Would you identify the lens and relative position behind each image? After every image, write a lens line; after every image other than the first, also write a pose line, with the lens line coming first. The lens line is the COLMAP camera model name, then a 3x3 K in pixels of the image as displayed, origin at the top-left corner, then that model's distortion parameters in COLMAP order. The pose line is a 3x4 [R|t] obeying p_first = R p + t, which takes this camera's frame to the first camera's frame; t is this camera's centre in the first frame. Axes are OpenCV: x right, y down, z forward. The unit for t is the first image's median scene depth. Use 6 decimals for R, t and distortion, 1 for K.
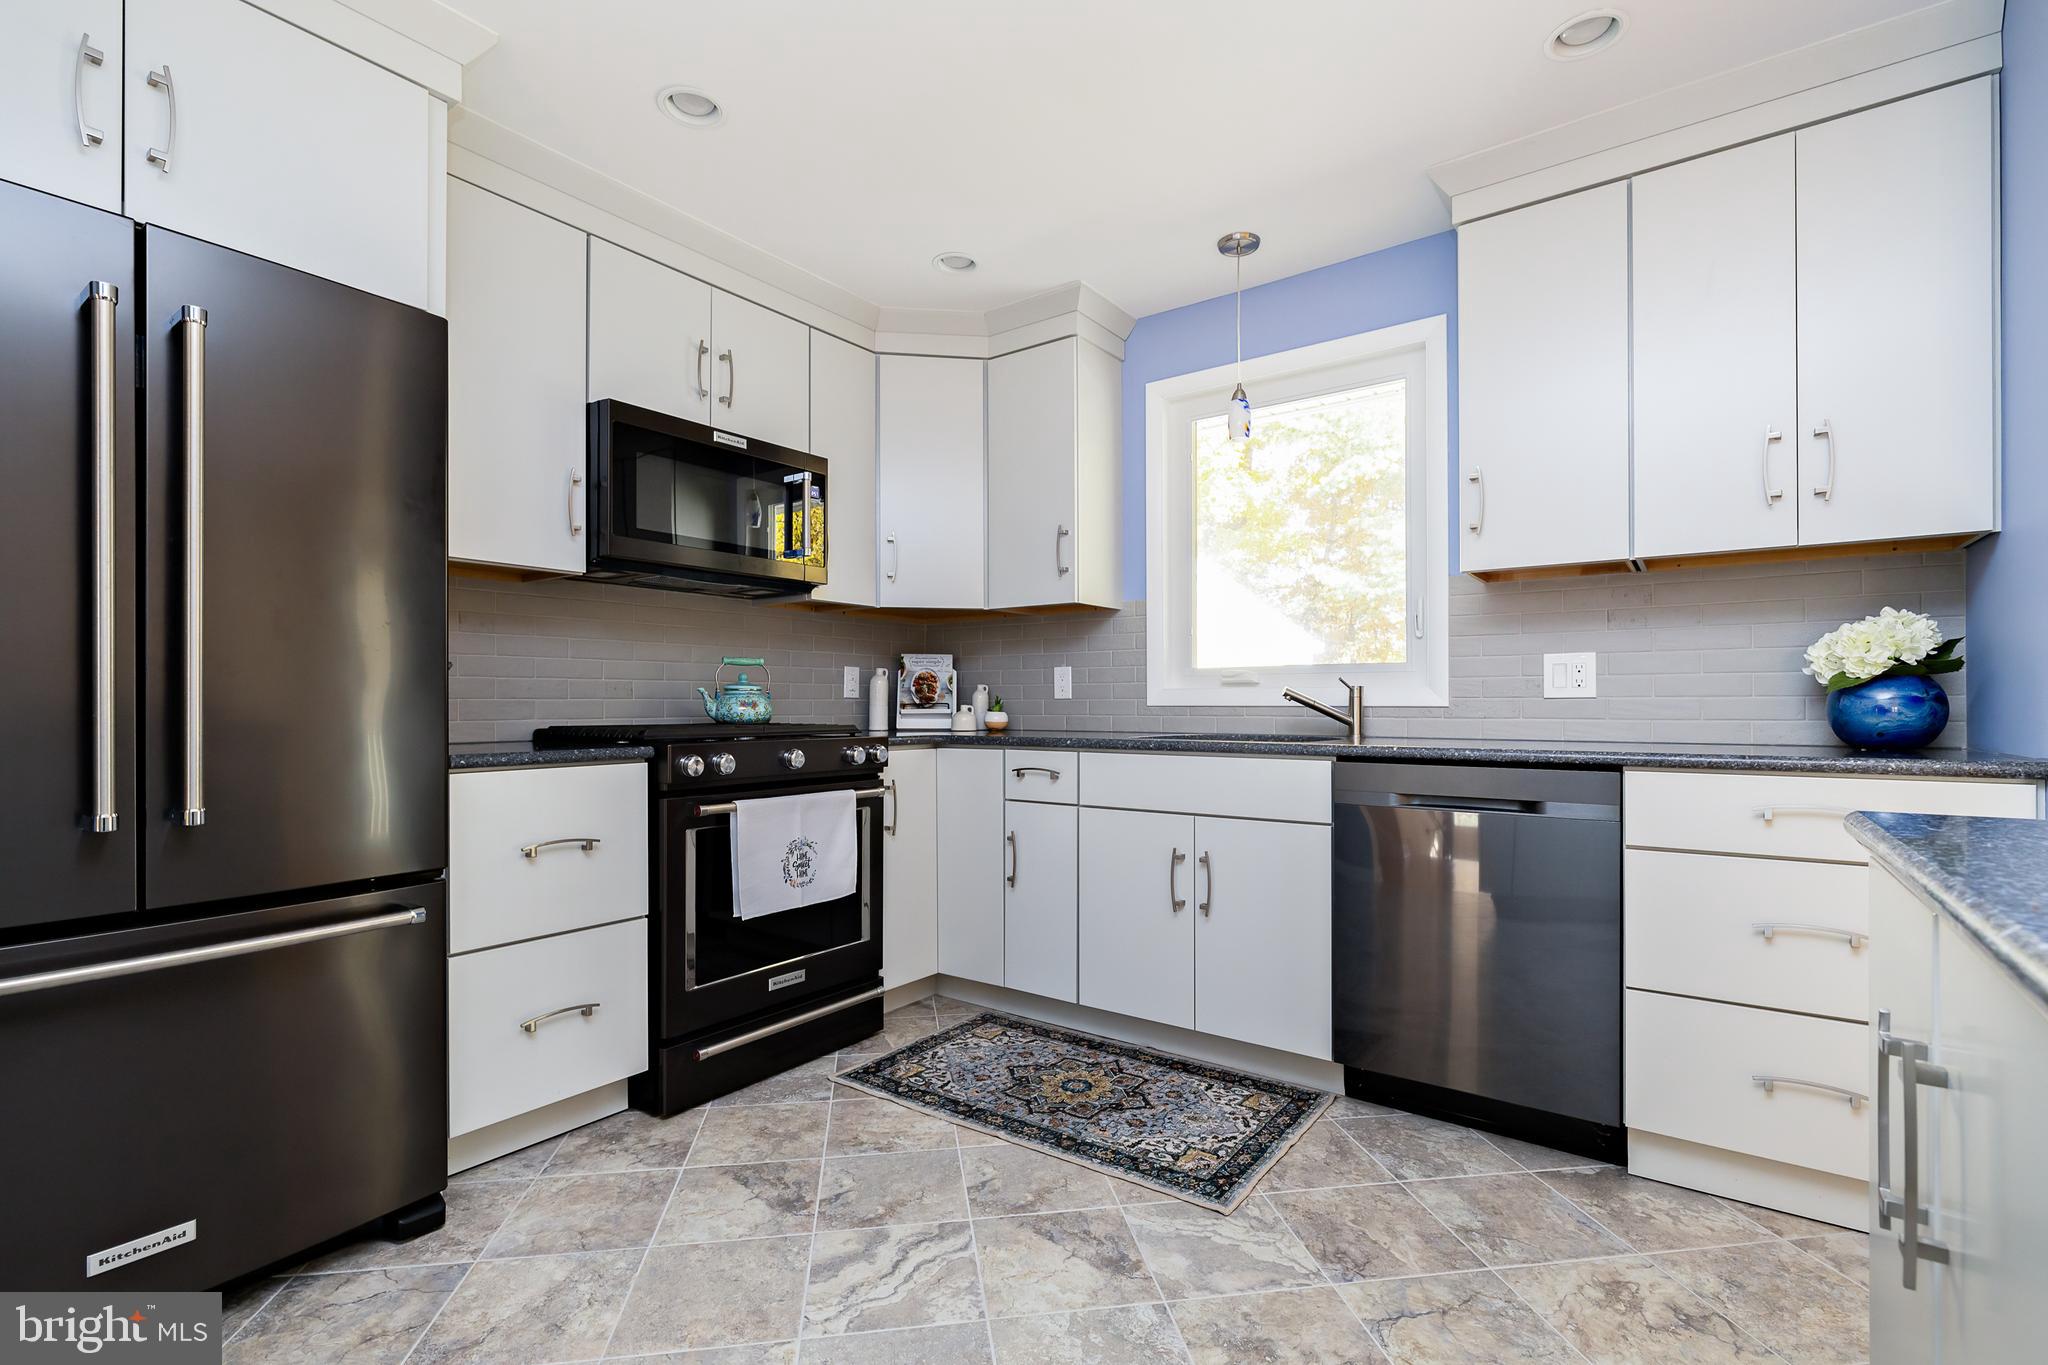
lens RADIAL K [[940.1, 0, 992.4], [0, 940.1, 701.2], [0, 0, 1]] dist [-0.004214, 0.000158]
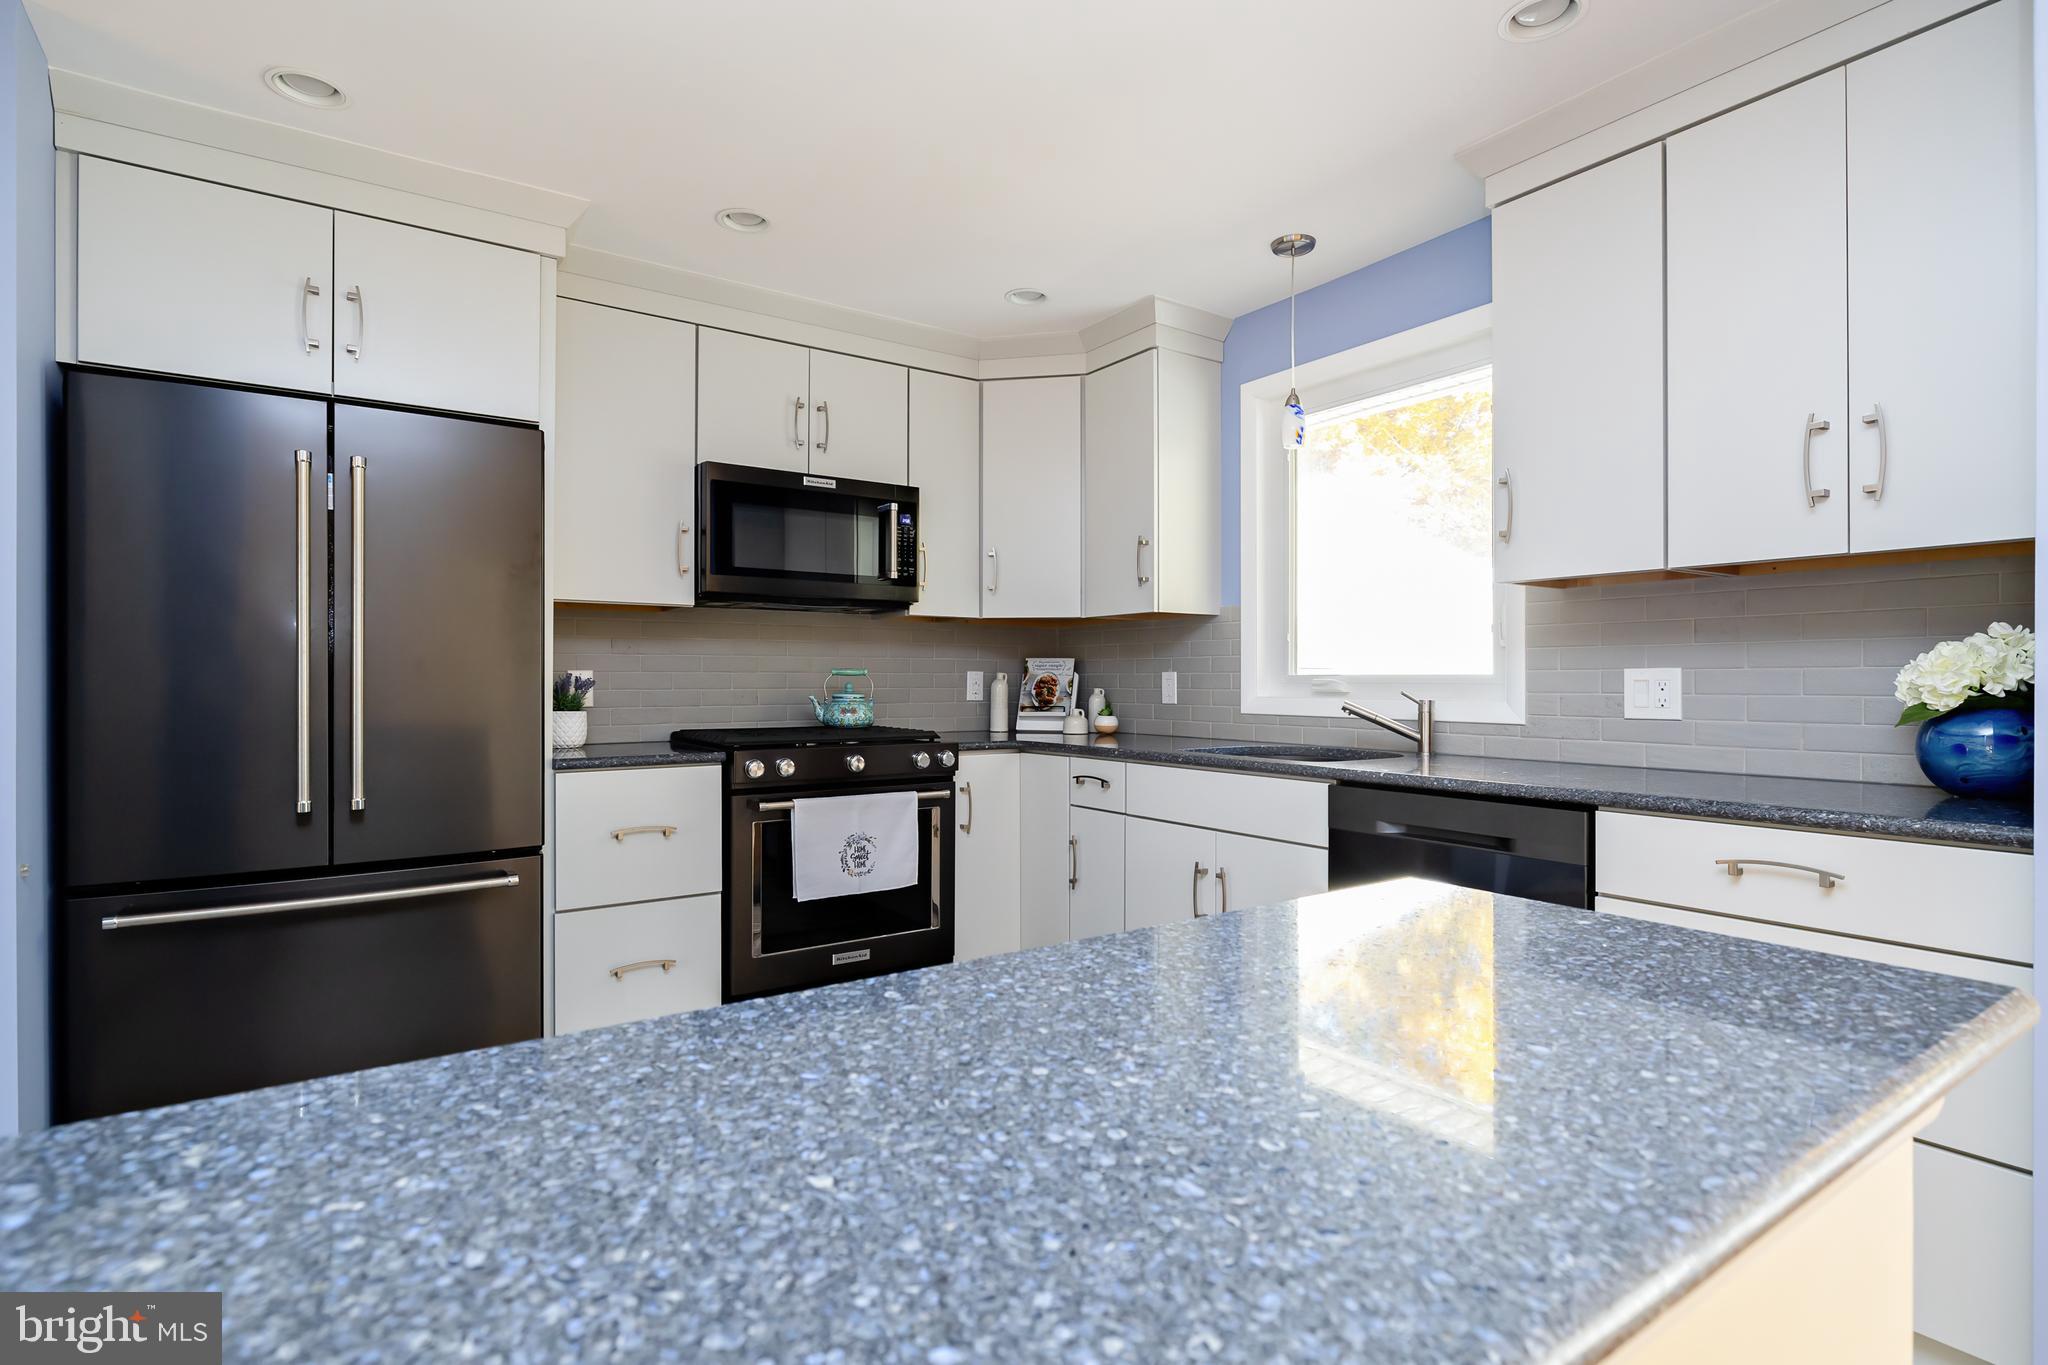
lens RADIAL K [[996.9, 0, 996.2], [0, 996.9, 676.7], [0, 0, 1]] dist [0.000095, 0.000514]
pose [[0.945187, 0.000765, -0.326527, 0.318156], [-0.000716, 1.000000, 0.000270, -0.040630], [0.326527, -0.000022, 0.945188, -0.079488]]
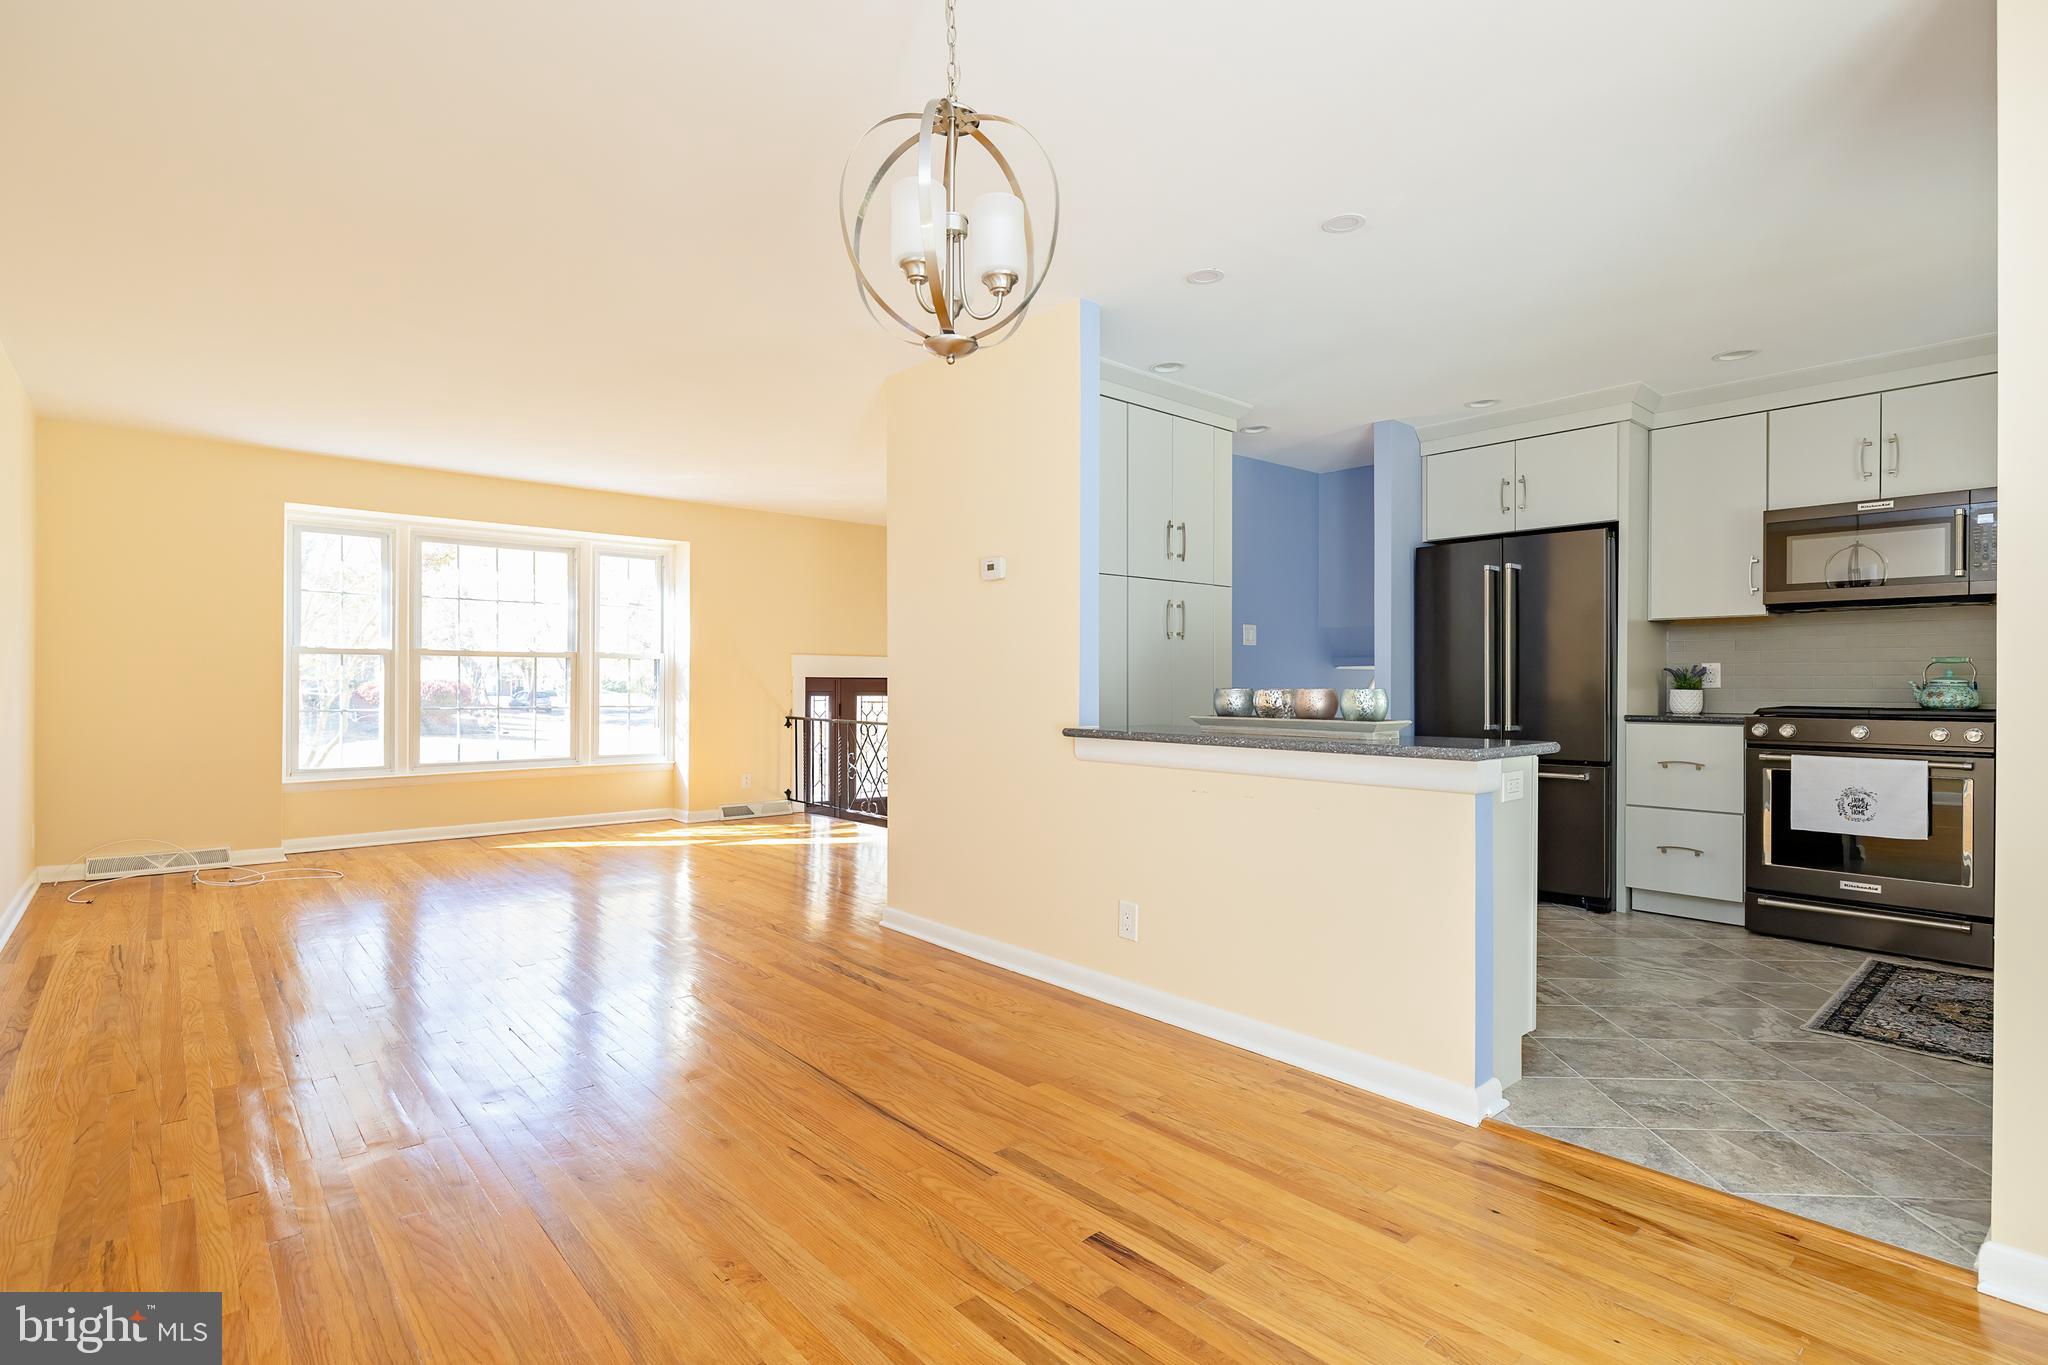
lens RADIAL K [[988.0, 0, 1024.0], [0, 988.0, 682.5], [0, 0, 1]] dist [-0.001825, 0.000426]
pose [[-0.200108, 0.003506, -0.979767, 1.402077], [0.001041, 0.999994, 0.003366, -0.019798], [0.979773, -0.000346, -0.200111, 0.048388]]
